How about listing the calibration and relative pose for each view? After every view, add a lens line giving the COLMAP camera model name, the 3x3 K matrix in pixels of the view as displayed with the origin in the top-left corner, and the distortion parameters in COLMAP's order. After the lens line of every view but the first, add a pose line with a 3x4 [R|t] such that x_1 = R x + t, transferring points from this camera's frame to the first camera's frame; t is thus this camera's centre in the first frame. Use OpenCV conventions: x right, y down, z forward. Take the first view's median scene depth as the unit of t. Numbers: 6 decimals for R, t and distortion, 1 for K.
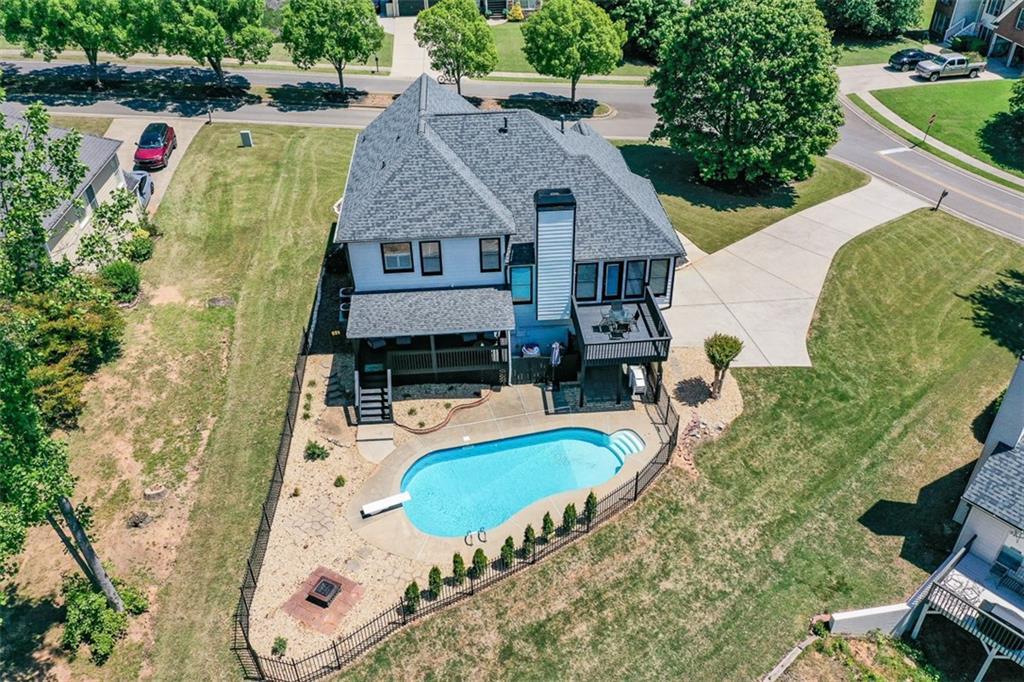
lens RADIAL K [[810.7, 0, 513.0], [0, 810.7, 338.2], [0, 0, 1]] dist [0.005505, 0.005390]
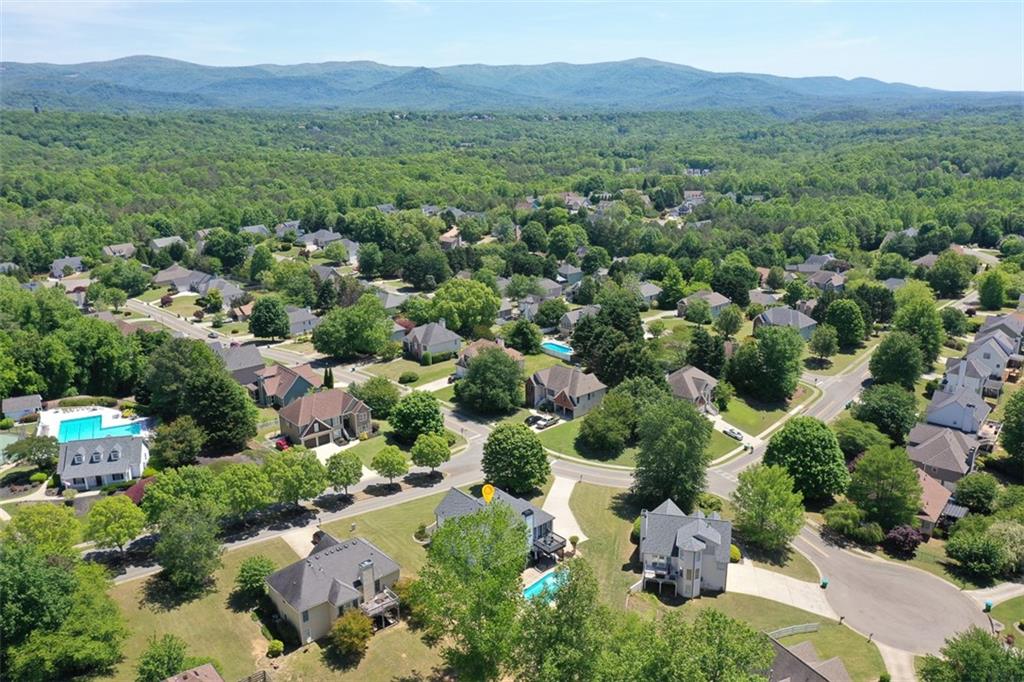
lens RADIAL K [[810.7, 0, 513.8], [0, 810.7, 340.9], [0, 0, 1]] dist [0.005505, 0.005390]
pose [[0.813128, -0.159163, 0.559901, -1.200517], [0.334779, 0.914755, -0.226153, -0.045805], [-0.476177, 0.371335, 0.797098, -1.360731]]
